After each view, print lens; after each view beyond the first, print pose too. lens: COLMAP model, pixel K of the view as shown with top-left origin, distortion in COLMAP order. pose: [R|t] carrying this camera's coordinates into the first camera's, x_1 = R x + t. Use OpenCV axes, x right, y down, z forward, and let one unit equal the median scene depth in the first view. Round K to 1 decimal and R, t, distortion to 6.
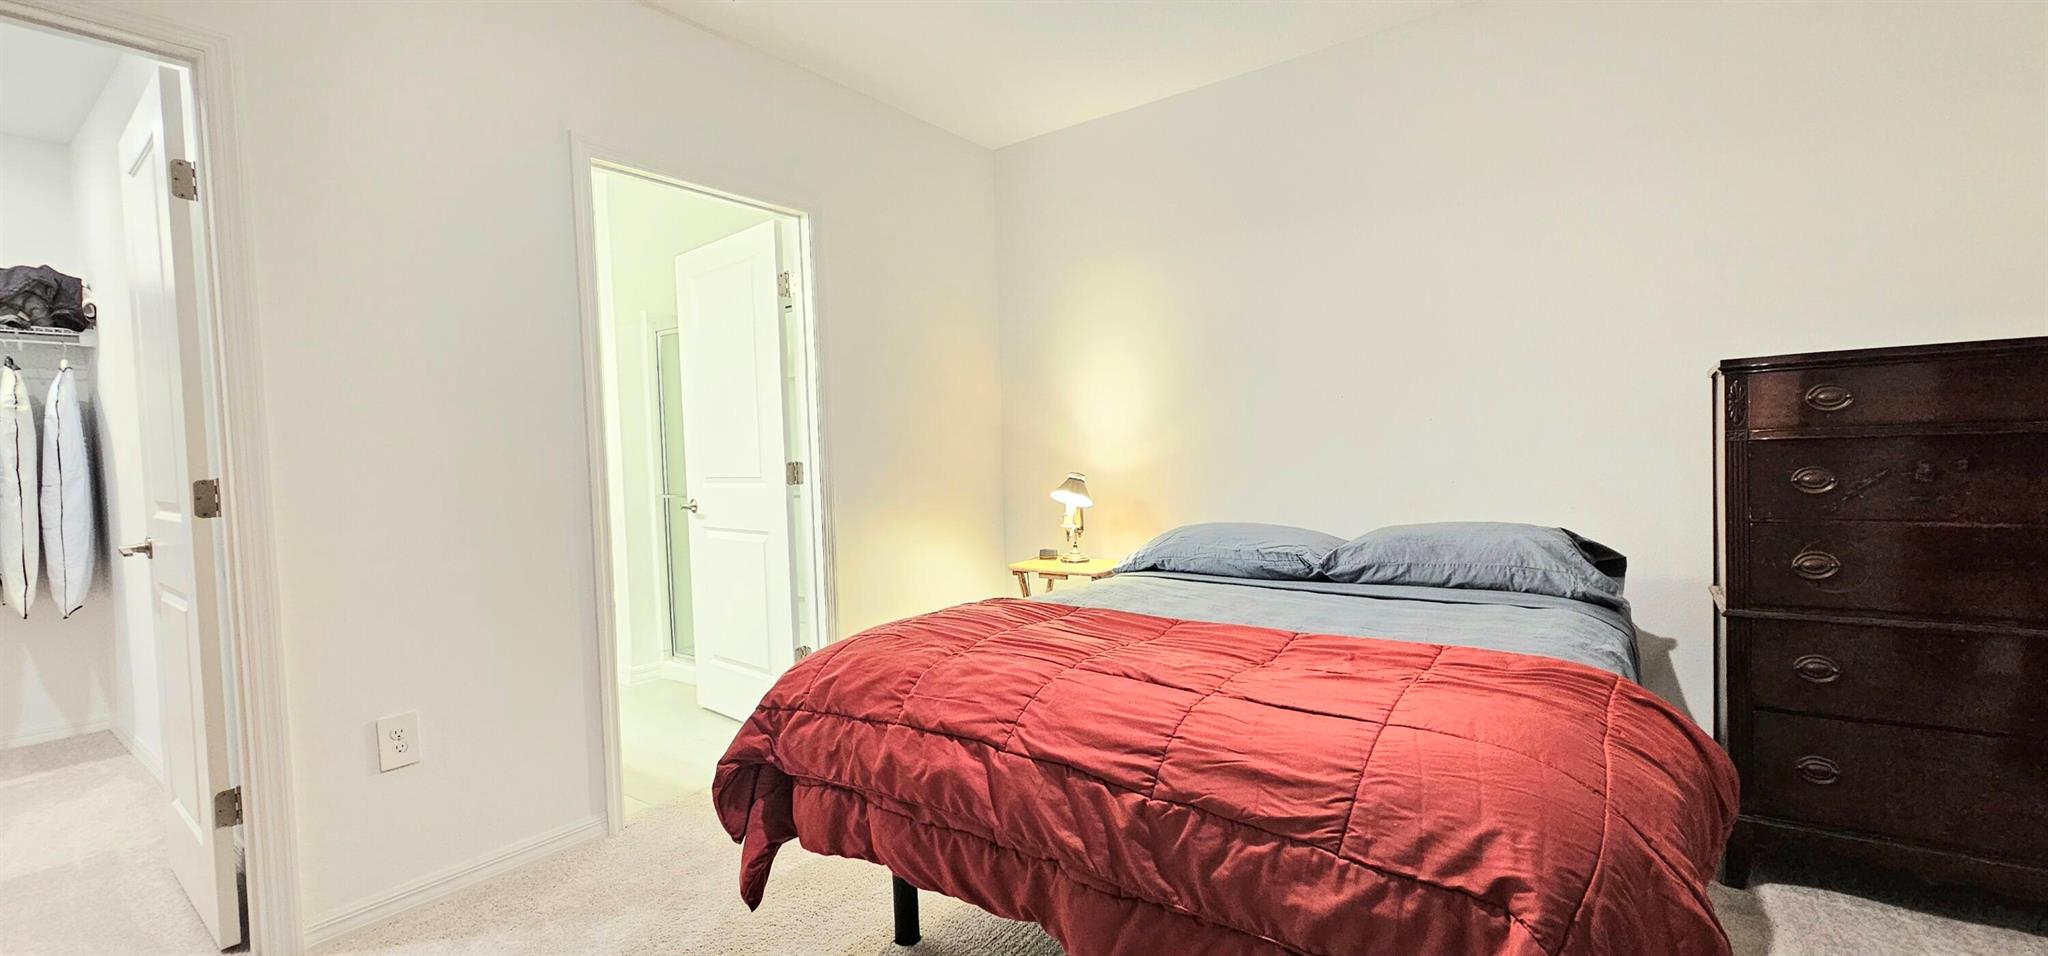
lens RADIAL K [[839.9, 0, 1018.7], [0, 839.9, 484.7], [0, 0, 1]] dist [-0.000302, -0.000164]
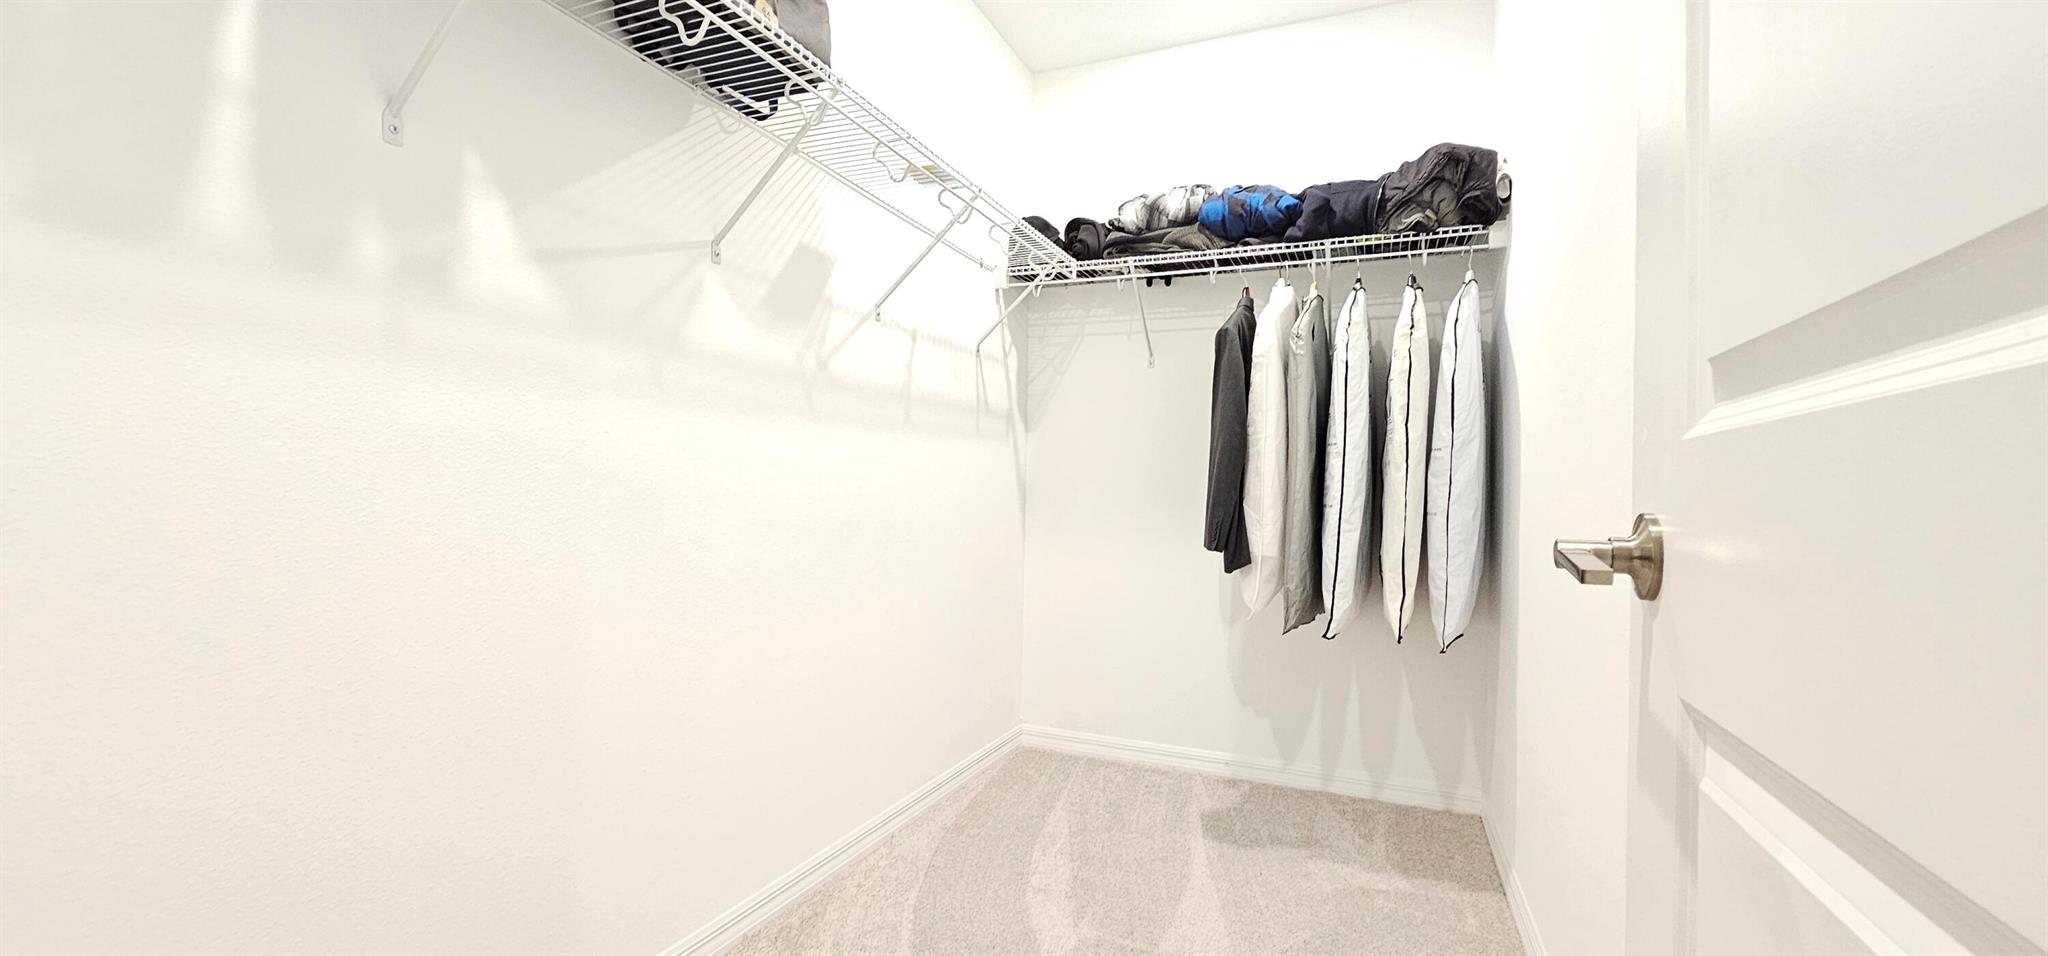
lens RADIAL K [[839.9, 0, 1018.7], [0, 839.9, 484.7], [0, 0, 1]] dist [-0.000302, -0.000164]
pose [[0.226386, 0.025695, -0.973699, -0.562920], [-0.064135, 0.997876, 0.011422, 0.041964], [0.971924, 0.059863, 0.227553, 0.510075]]
